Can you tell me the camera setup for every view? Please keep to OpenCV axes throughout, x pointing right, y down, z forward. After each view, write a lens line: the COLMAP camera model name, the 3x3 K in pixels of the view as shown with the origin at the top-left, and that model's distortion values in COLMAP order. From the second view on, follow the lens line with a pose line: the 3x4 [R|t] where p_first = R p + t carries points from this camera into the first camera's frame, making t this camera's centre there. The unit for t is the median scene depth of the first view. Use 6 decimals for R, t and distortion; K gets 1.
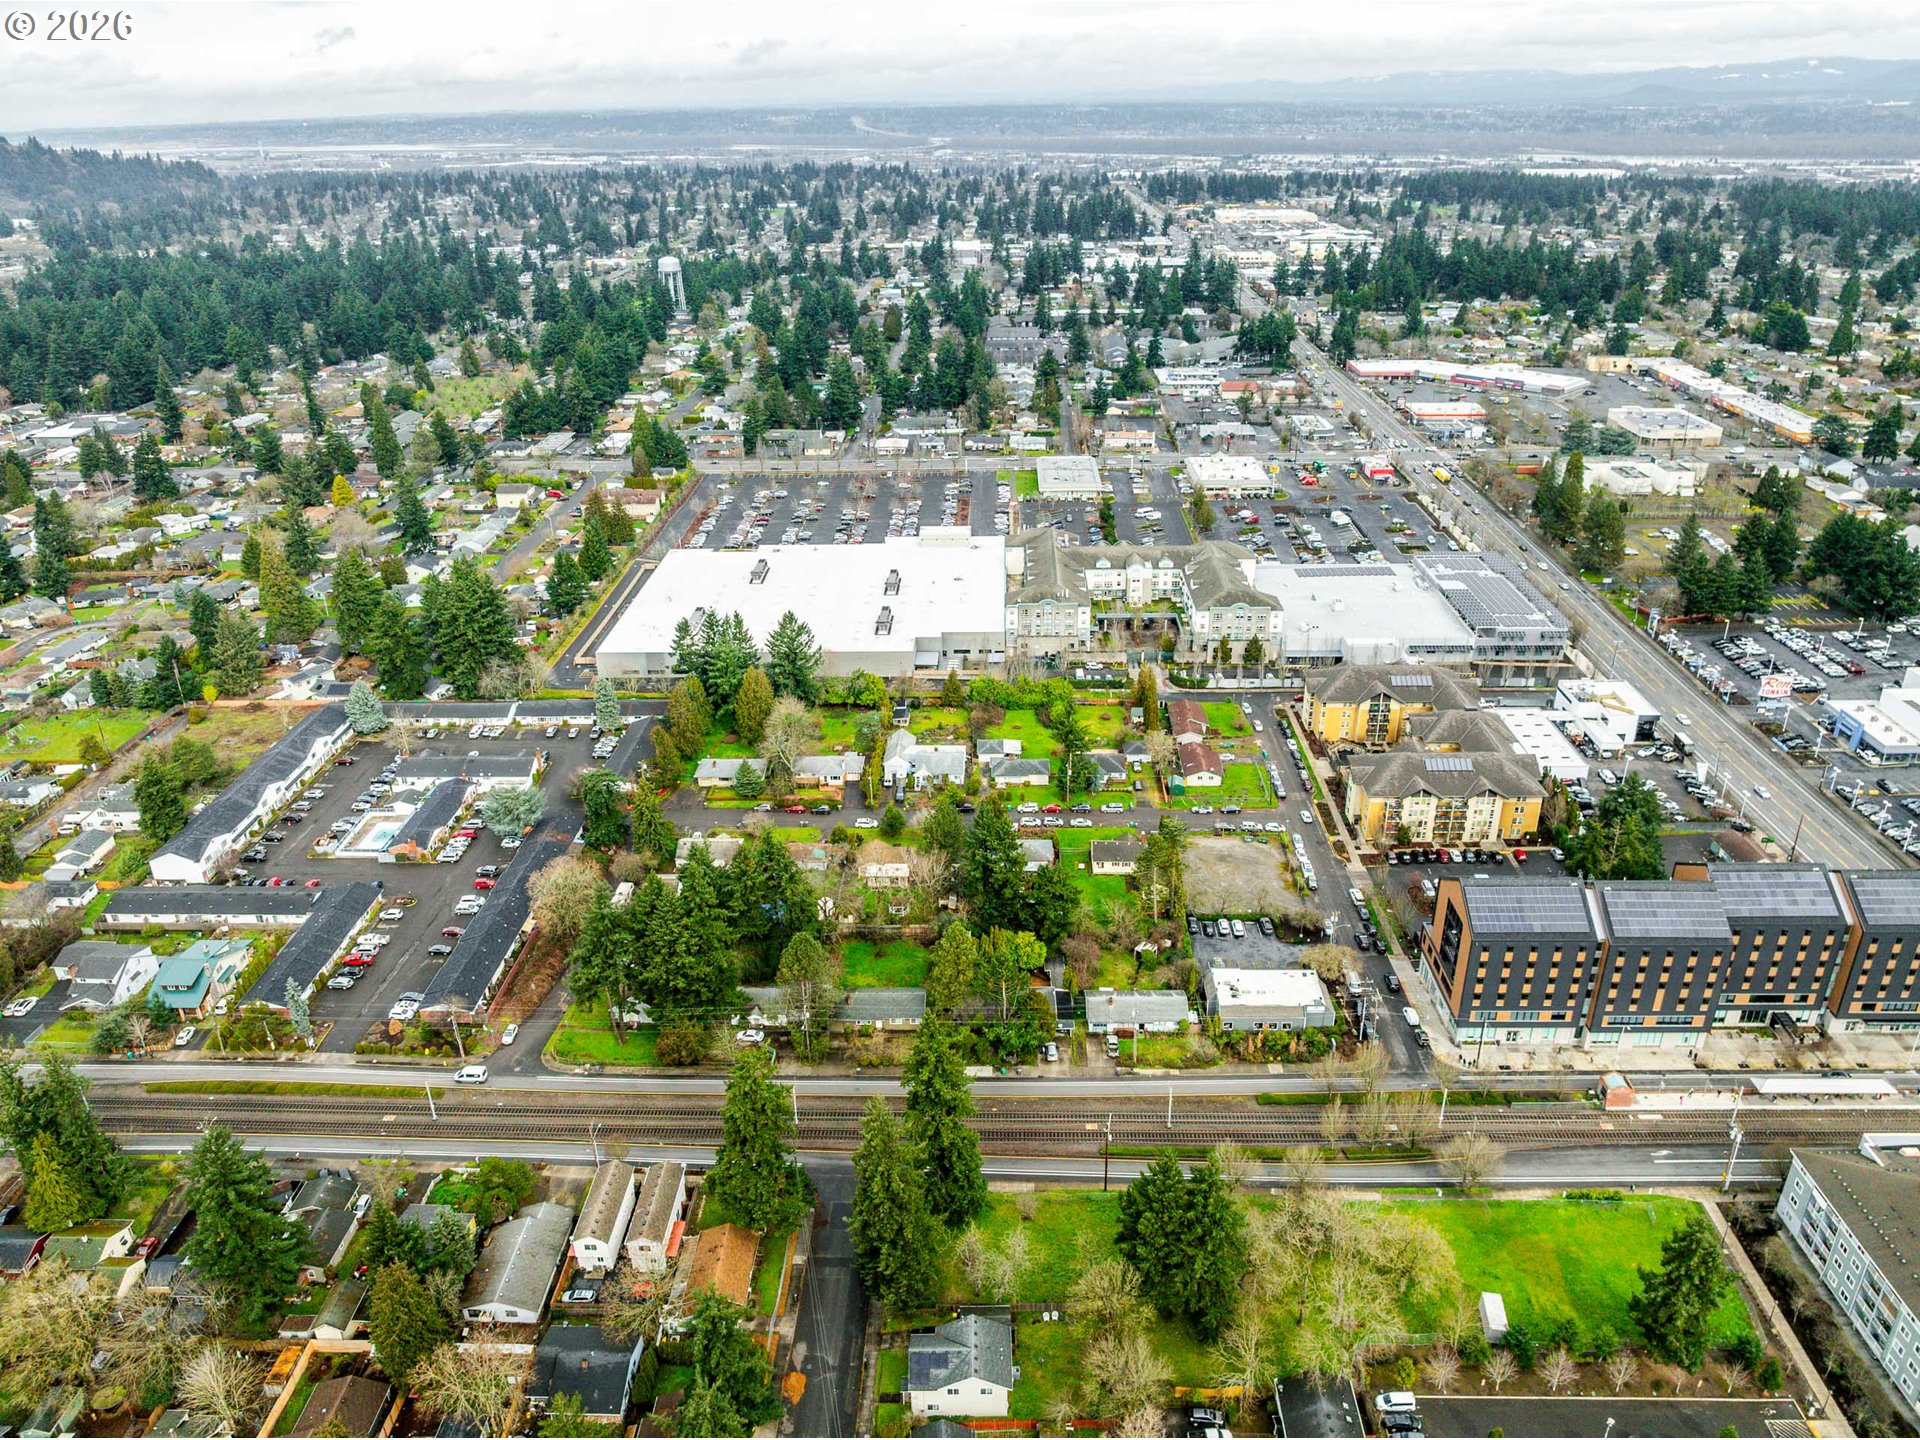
lens RADIAL K [[1352.4, 0, 965.7], [0, 1352.4, 724.8], [0, 0, 1]] dist [-0.040830, 0.004786]
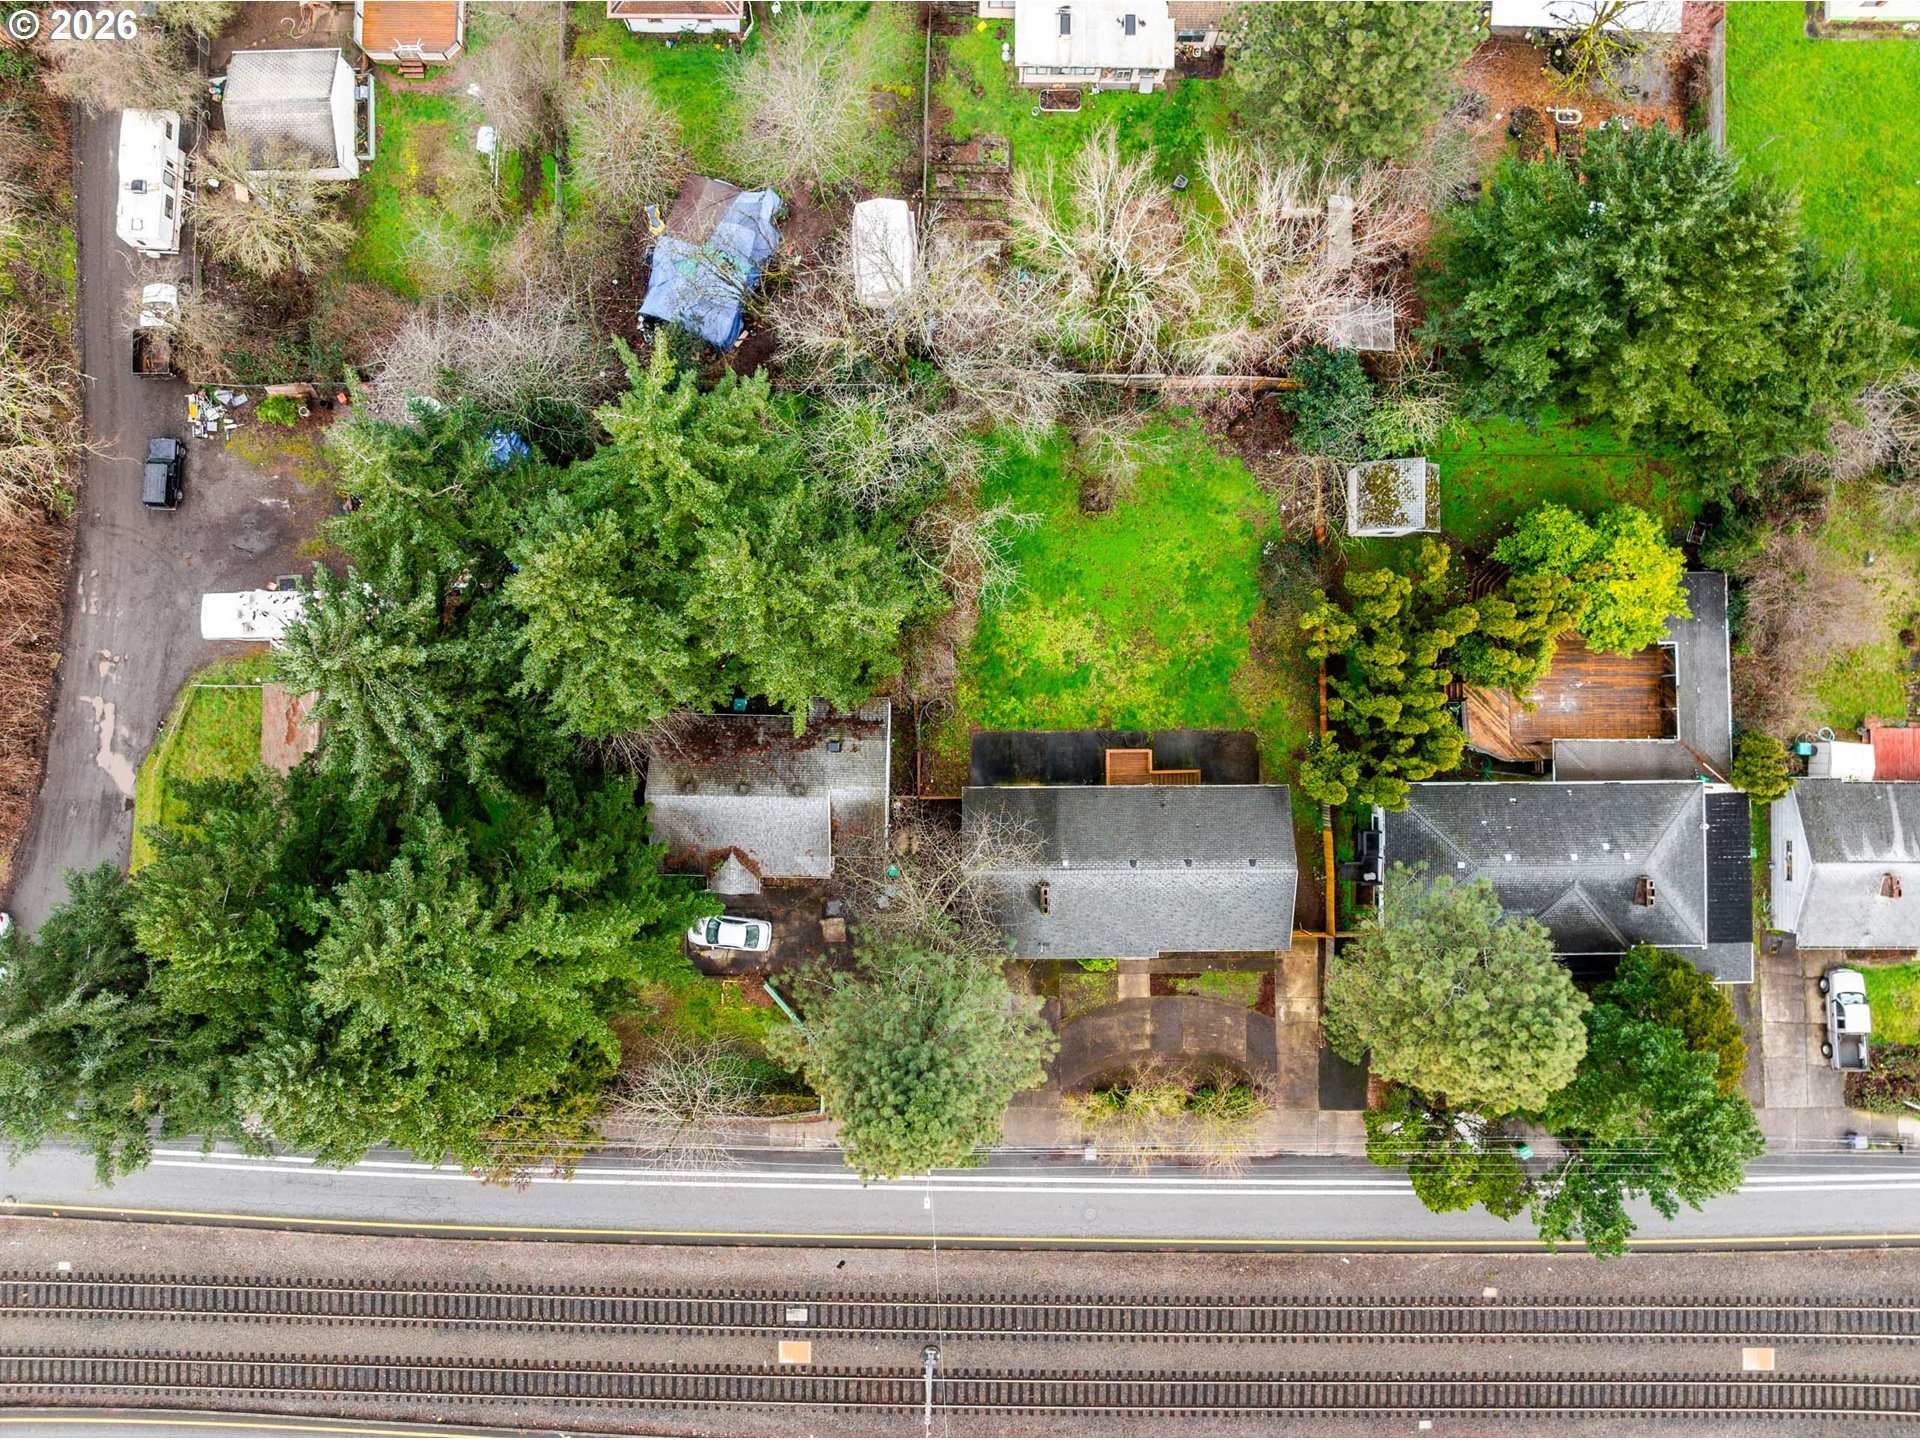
lens RADIAL K [[1352.4, 0, 965.7], [0, 1352.4, 724.8], [0, 0, 1]] dist [-0.040830, 0.004786]
pose [[0.999583, -0.022340, 0.018285, -0.069782], [-0.006574, 0.440605, 0.897677, -0.053260], [-0.028111, -0.897423, 0.440274, 0.580961]]
